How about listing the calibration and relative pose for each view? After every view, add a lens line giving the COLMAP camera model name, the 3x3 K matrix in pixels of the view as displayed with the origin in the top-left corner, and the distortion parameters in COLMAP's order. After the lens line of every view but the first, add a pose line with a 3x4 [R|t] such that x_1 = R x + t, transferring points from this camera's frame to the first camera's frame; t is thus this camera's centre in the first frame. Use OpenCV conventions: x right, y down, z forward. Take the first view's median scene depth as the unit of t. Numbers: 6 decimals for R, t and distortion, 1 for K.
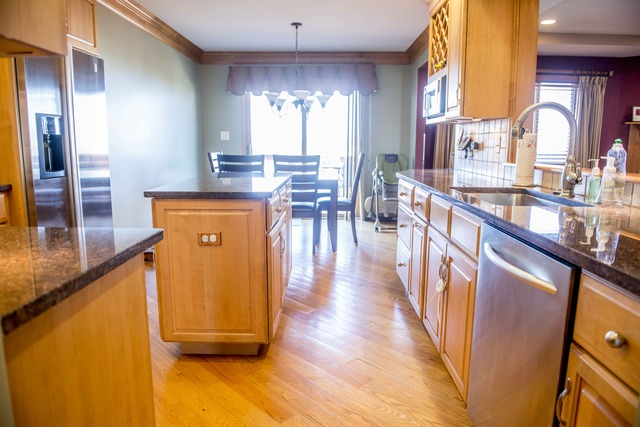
lens RADIAL K [[437.1, 0, 318.6], [0, 437.1, 213.0], [0, 0, 1]] dist [-0.053056, 0.000634]
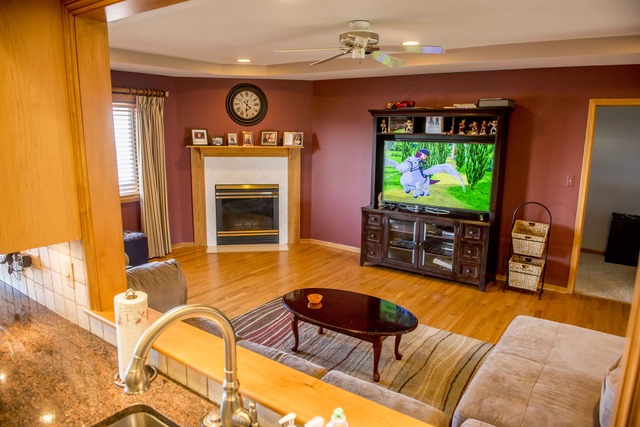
lens RADIAL K [[437.1, 0, 320.5], [0, 437.1, 214.9], [0, 0, 1]] dist [-0.053056, 0.000634]
pose [[0.567589, -0.158736, 0.807865, 0.072560], [0.117409, 0.986815, 0.111408, -0.133643], [-0.814898, 0.031617, 0.578742, 0.183934]]
